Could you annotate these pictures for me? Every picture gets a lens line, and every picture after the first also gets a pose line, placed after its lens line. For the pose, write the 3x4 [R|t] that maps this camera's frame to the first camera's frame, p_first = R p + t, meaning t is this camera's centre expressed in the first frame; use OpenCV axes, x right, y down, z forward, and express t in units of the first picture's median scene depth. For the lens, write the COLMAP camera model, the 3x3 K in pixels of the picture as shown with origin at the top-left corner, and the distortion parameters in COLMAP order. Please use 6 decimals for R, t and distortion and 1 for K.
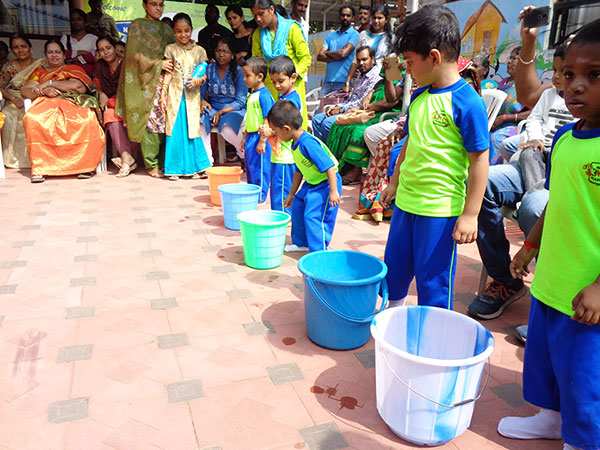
lens RADIAL K [[511.3, 0, 300.0], [0, 511.3, 225.0], [0, 0, 1]] dist [0.100035, -0.102003]
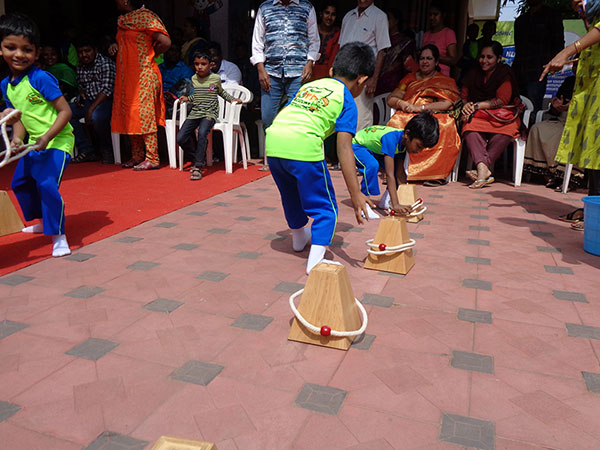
lens RADIAL K [[511.3, 0, 300.0], [0, 511.3, 225.0], [0, 0, 1]] dist [0.100035, -0.102003]
pose [[0.776307, 0.123560, -0.618127, -0.000011], [-0.159321, 0.987223, -0.002751, 0.051163], [0.609889, 0.100616, 0.786074, 0.172631]]
